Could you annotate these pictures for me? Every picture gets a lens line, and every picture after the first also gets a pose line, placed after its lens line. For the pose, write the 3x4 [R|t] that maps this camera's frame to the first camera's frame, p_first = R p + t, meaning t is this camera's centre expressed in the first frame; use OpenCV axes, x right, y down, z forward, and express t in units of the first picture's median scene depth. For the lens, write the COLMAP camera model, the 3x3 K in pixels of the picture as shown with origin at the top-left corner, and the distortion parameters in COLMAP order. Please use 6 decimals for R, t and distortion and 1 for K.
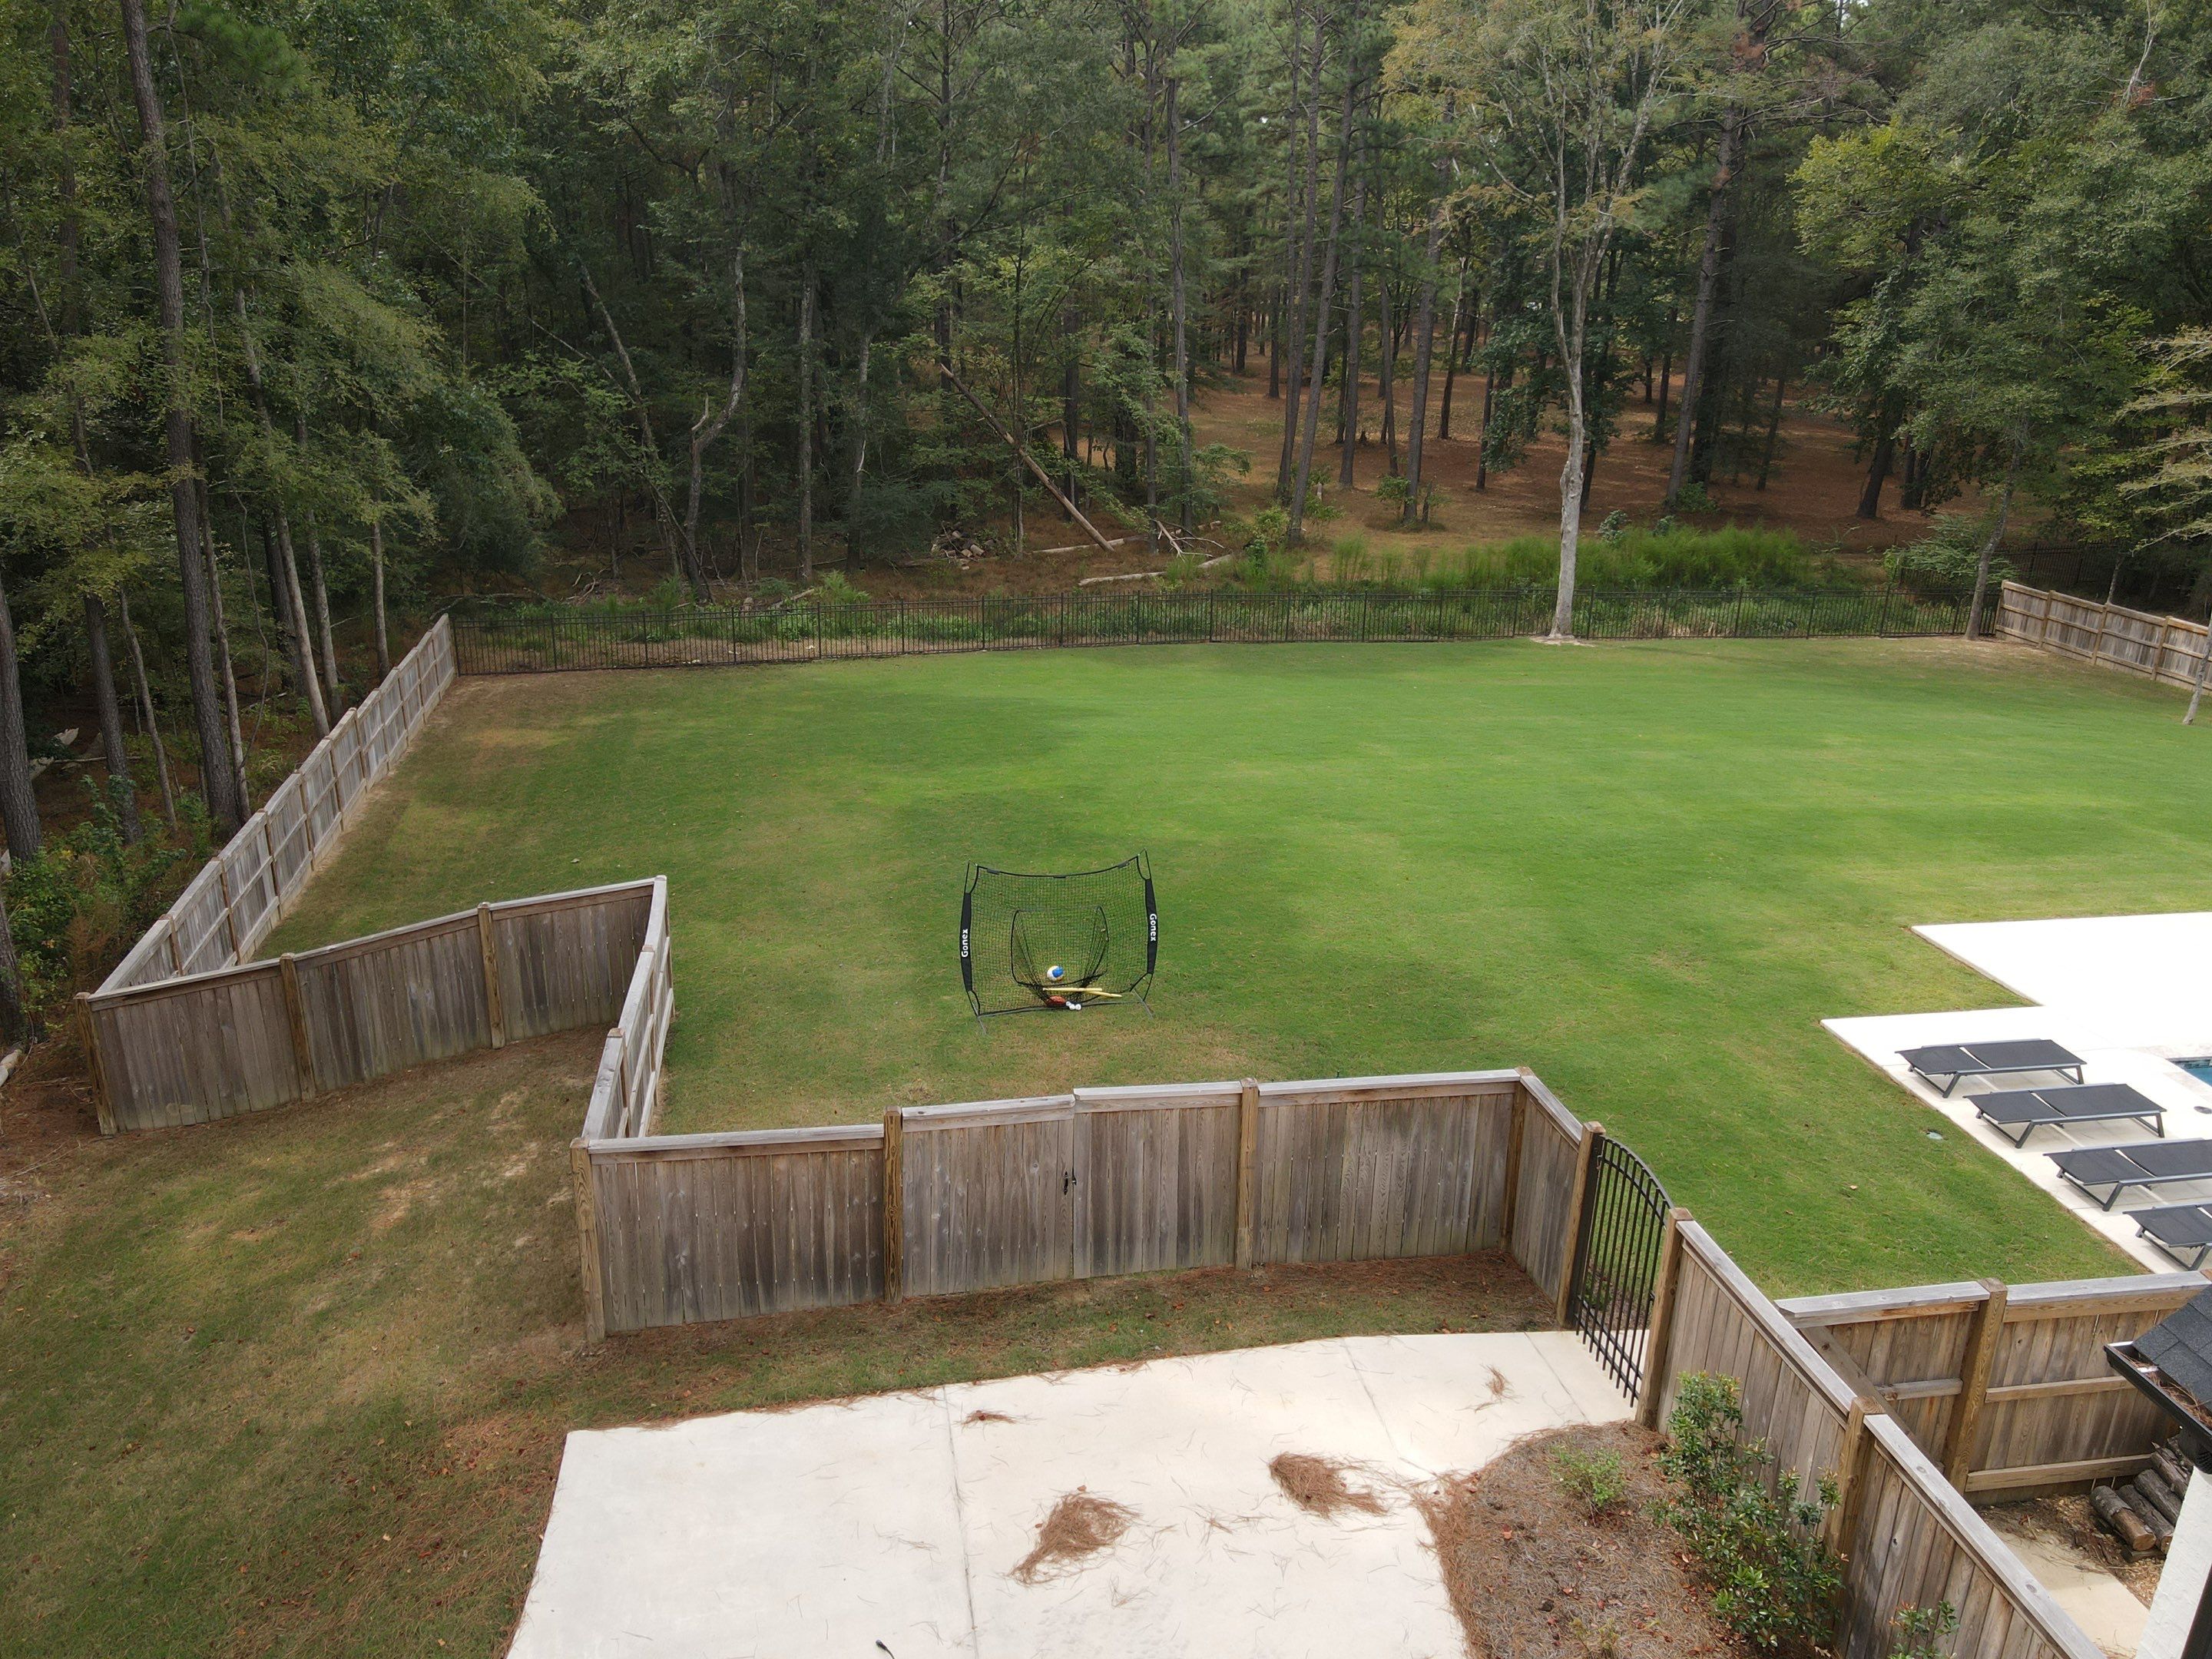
lens RADIAL K [[1605.8, 0, 1106.0], [0, 1605.8, 829.5], [0, 0, 1]] dist [-0.014812, 0.060459]
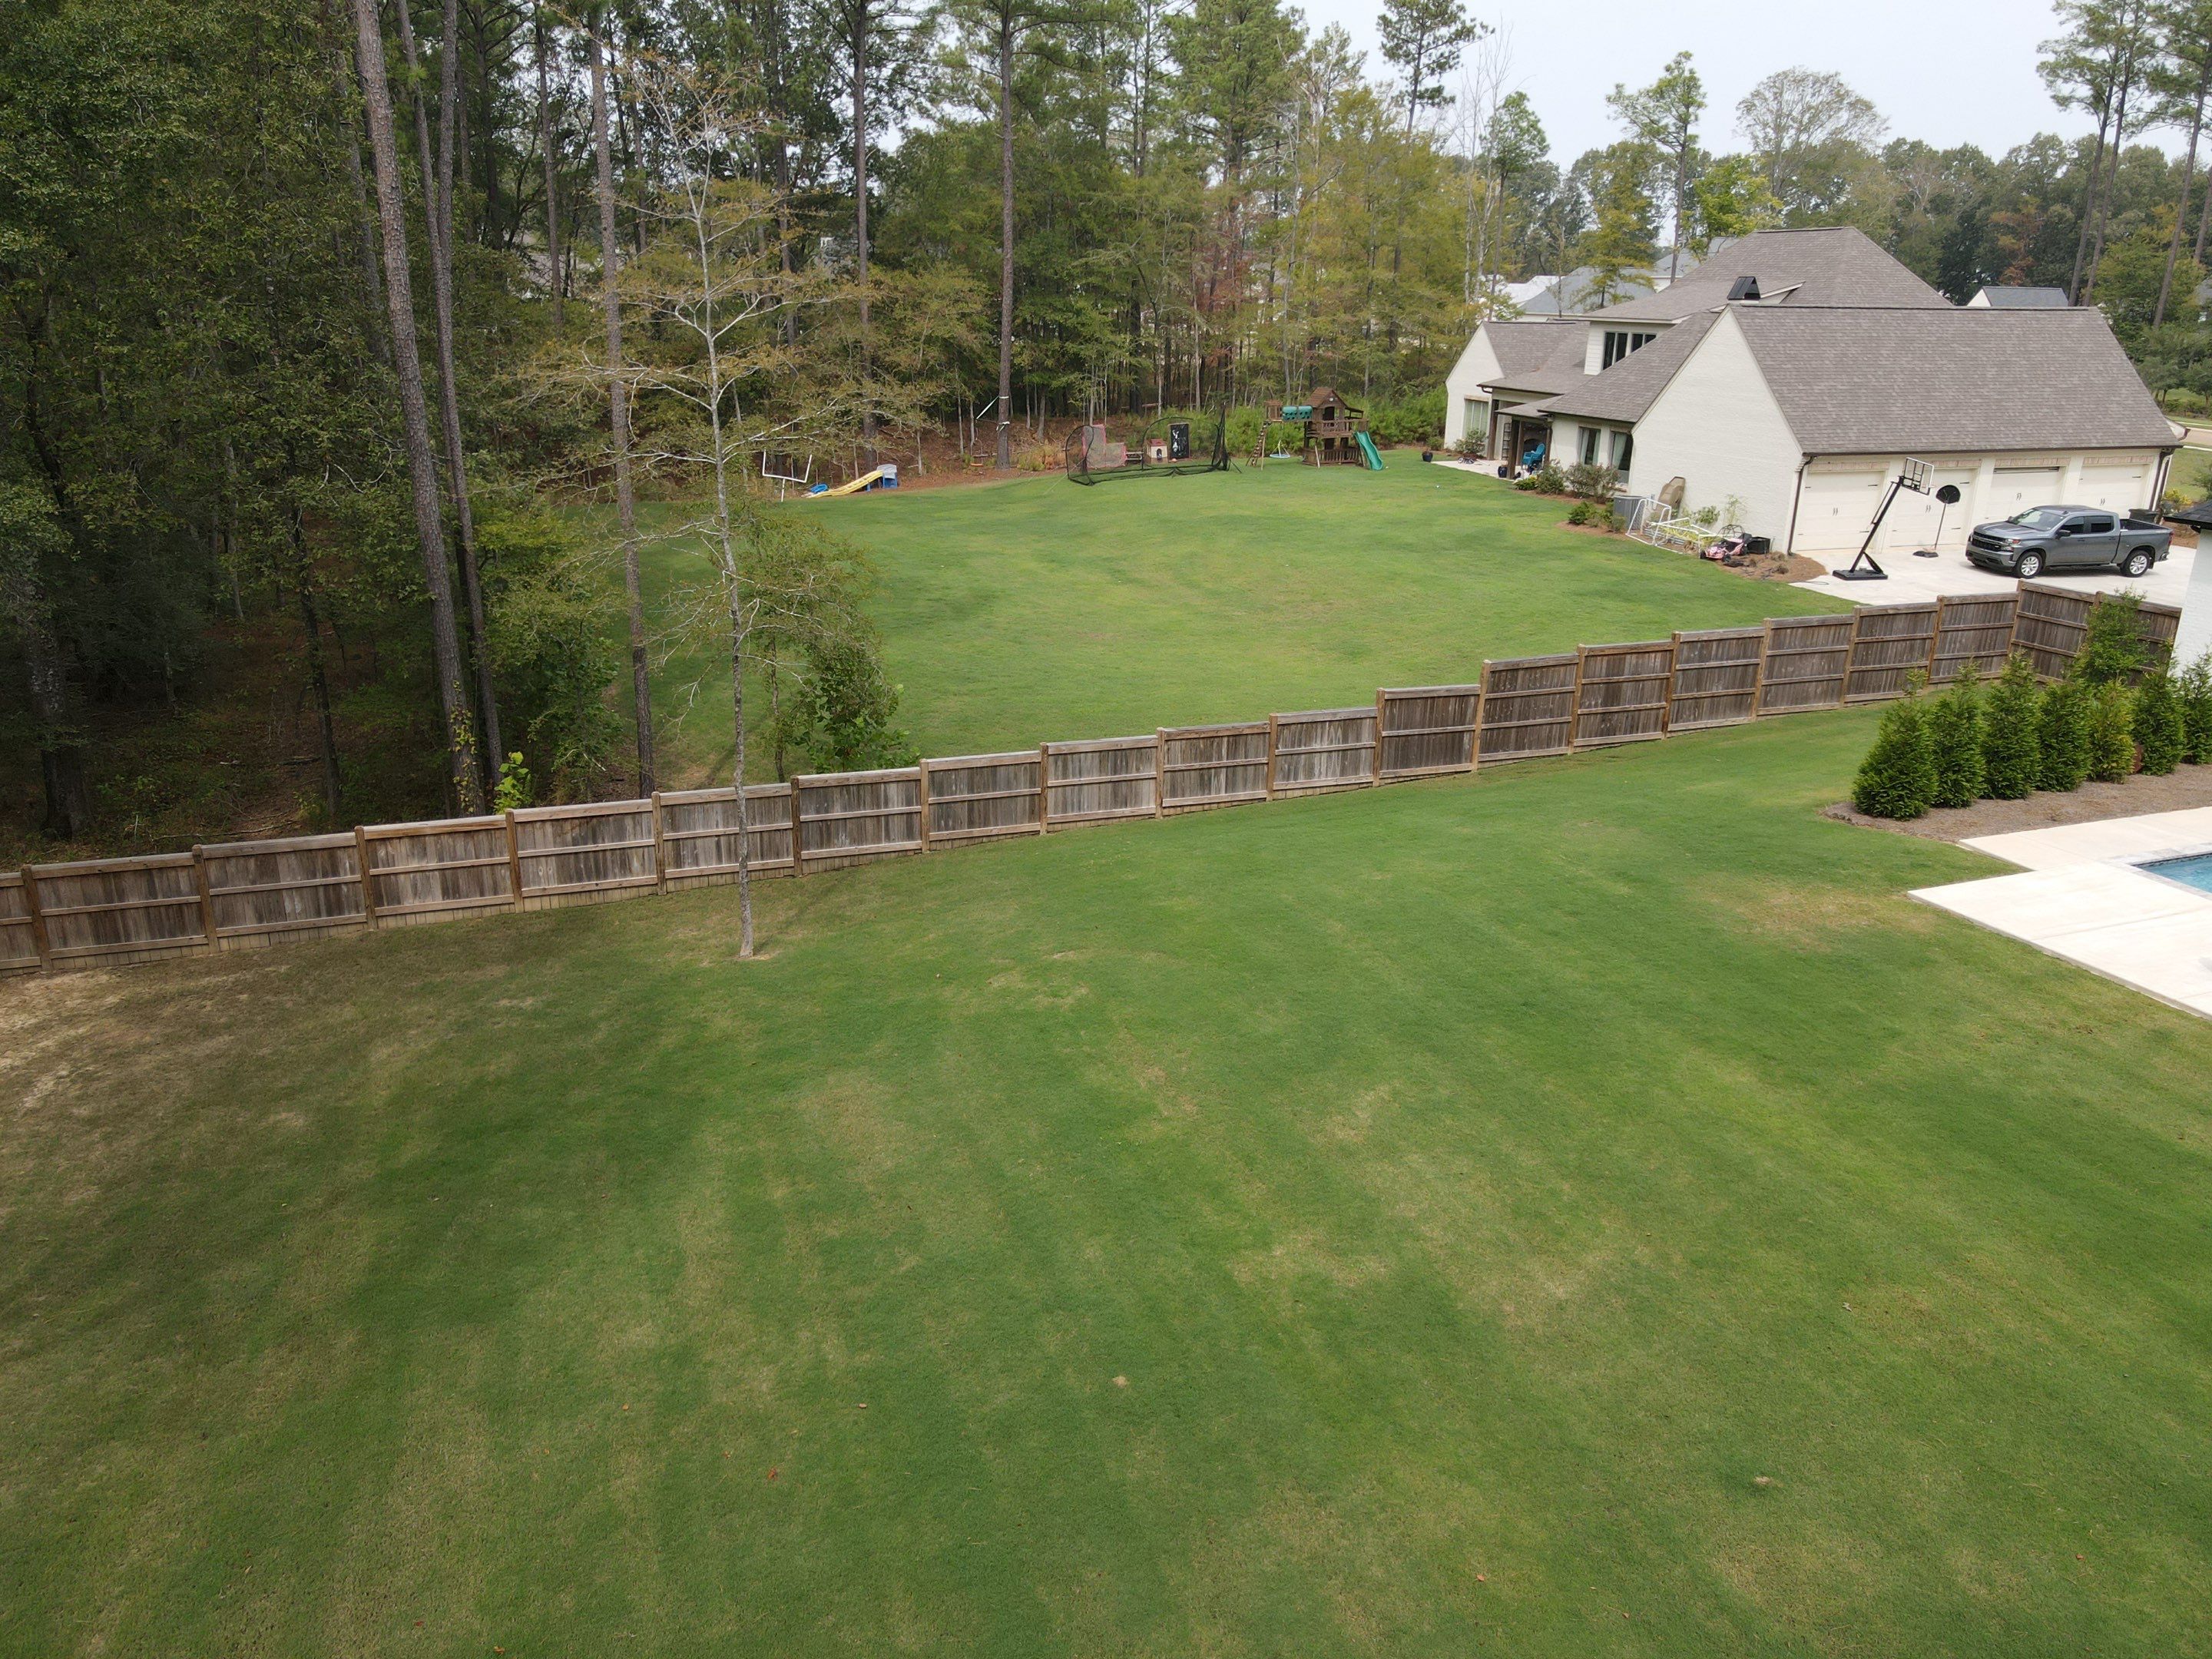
lens RADIAL K [[1586.0, 0, 1106.0], [0, 1586.0, 829.5], [0, 0, 1]] dist [0.042799, -0.041241]
pose [[-0.230305, -0.330618, 0.915233, 0.078030], [0.299109, 0.870934, 0.389882, -0.274585], [-0.926009, 0.363546, -0.101690, 0.816563]]
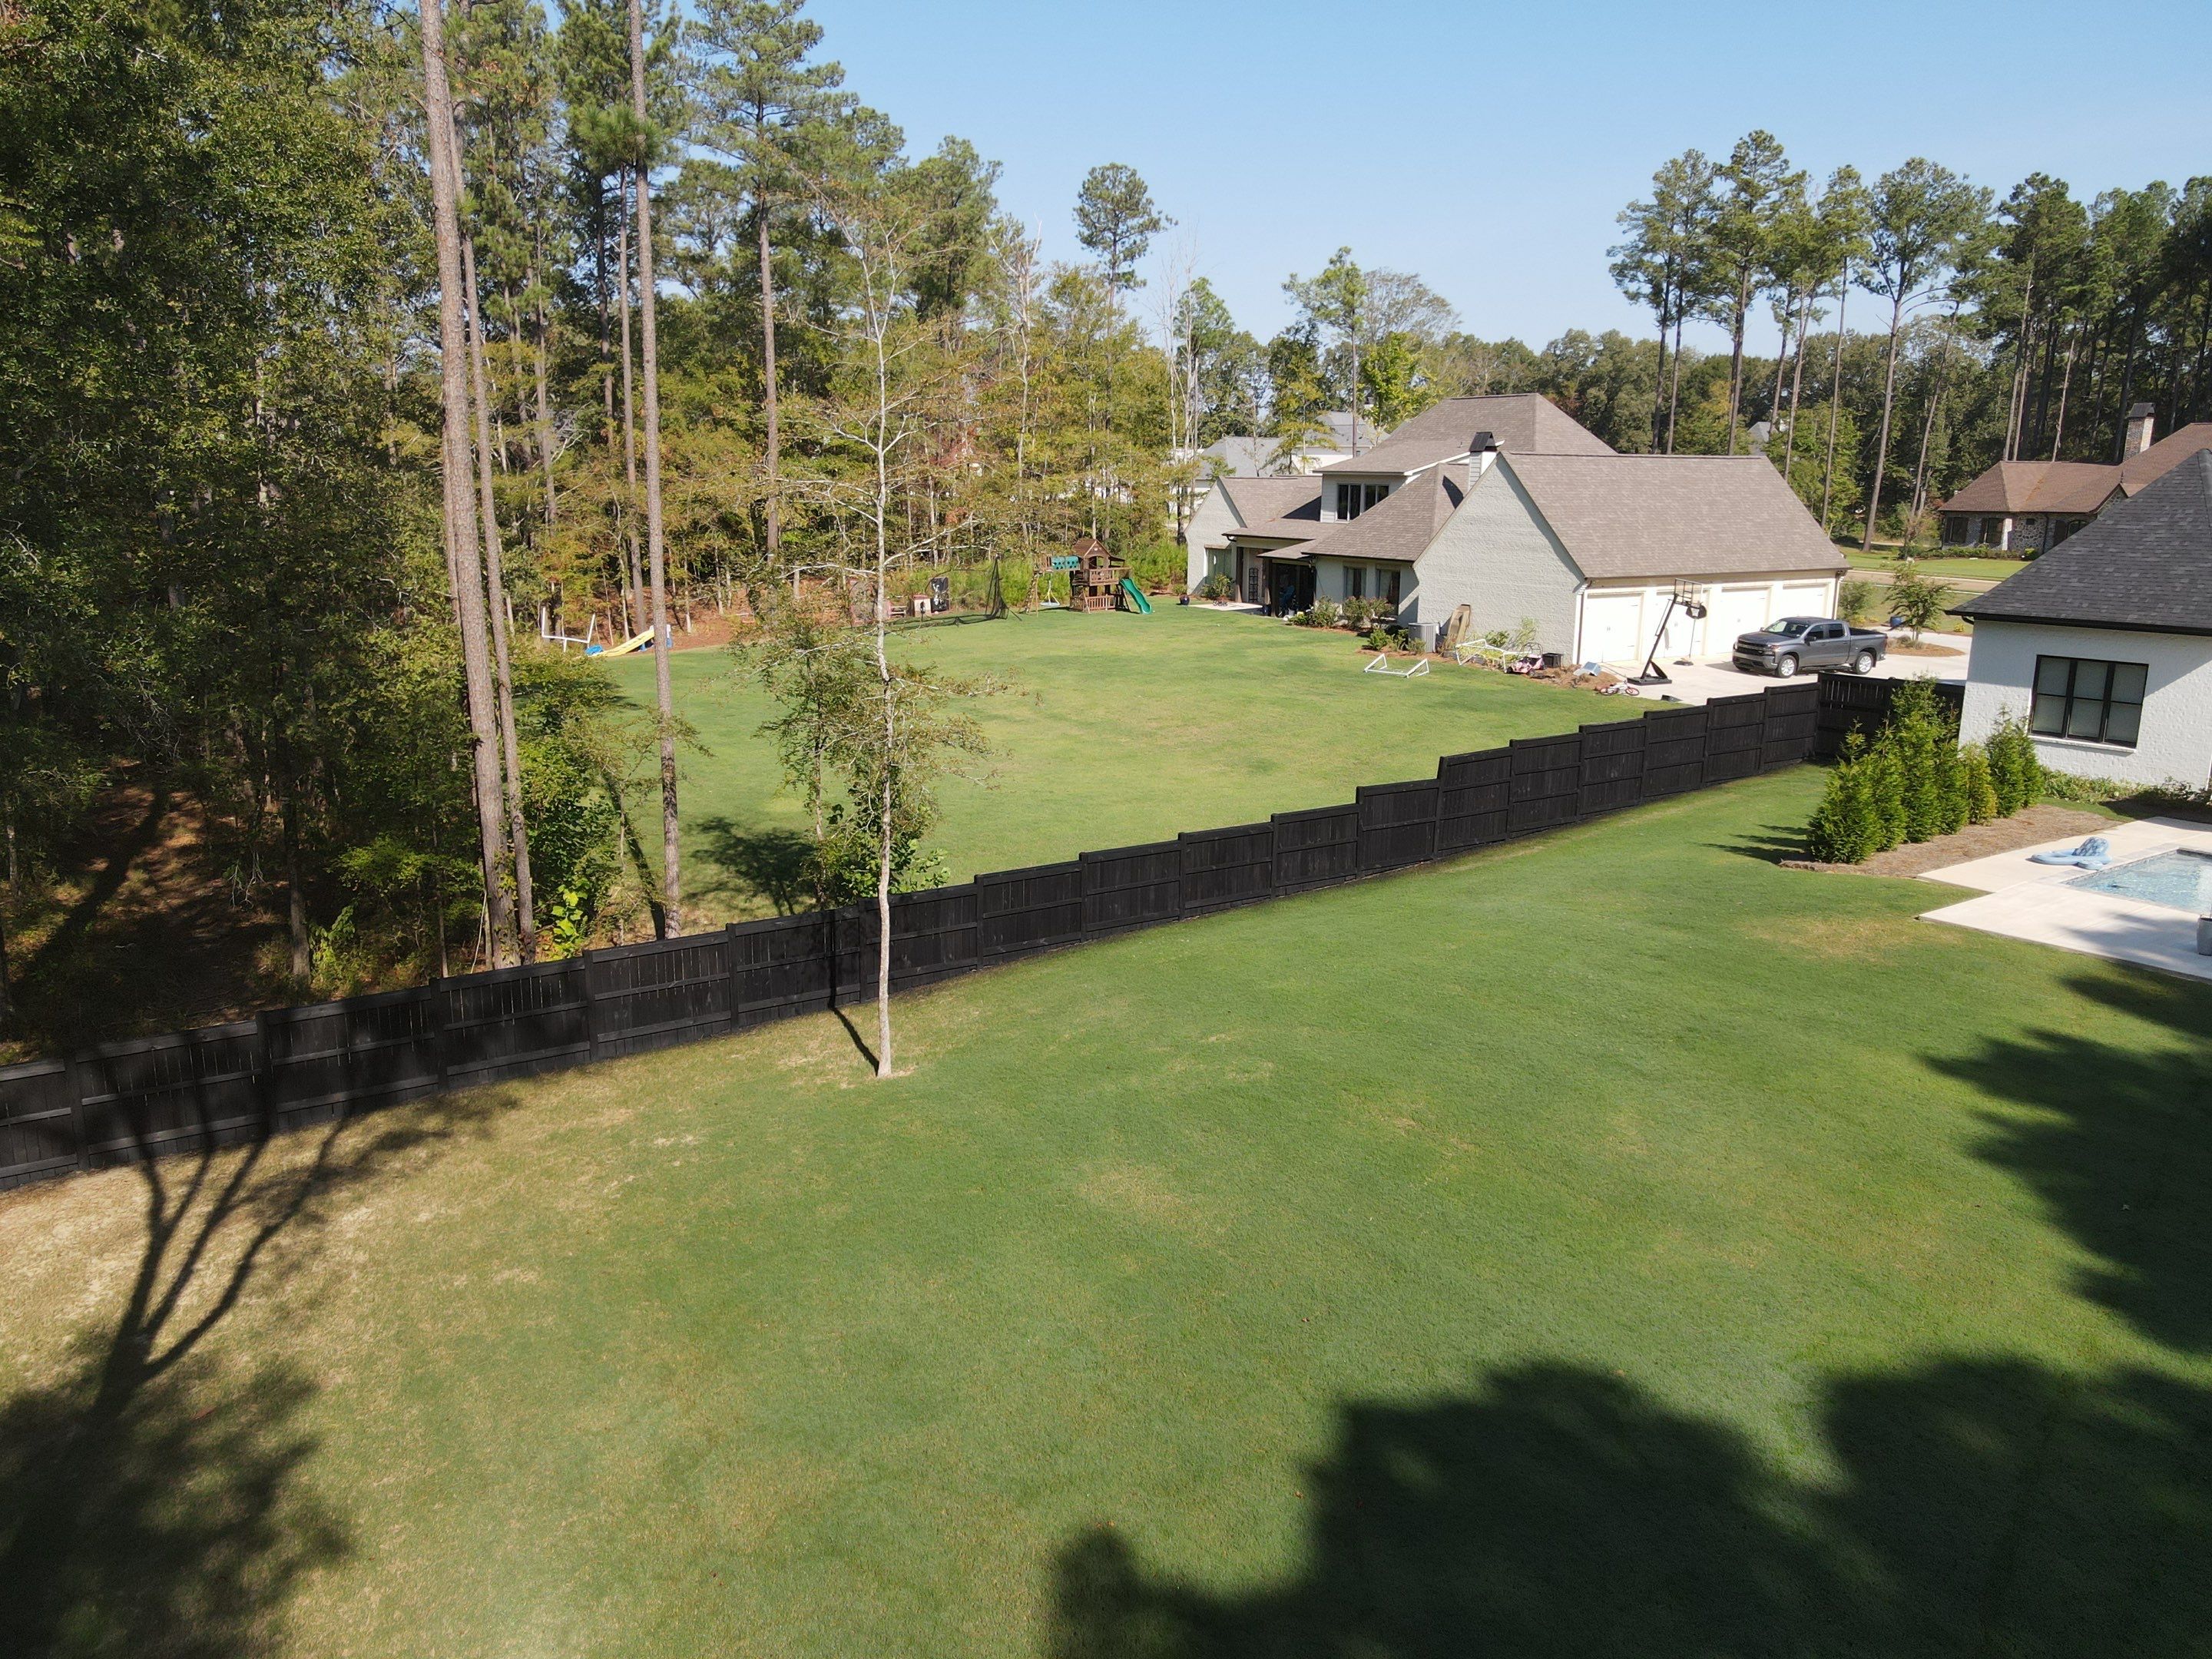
lens RADIAL K [[1605.8, 0, 1106.0], [0, 1605.8, 829.5], [0, 0, 1]] dist [-0.014812, 0.060459]
pose [[-0.456835, -0.210032, 0.864401, 0.111544], [0.277939, 0.889375, 0.362991, -0.303089], [-0.845016, 0.406078, -0.347921, 0.967247]]
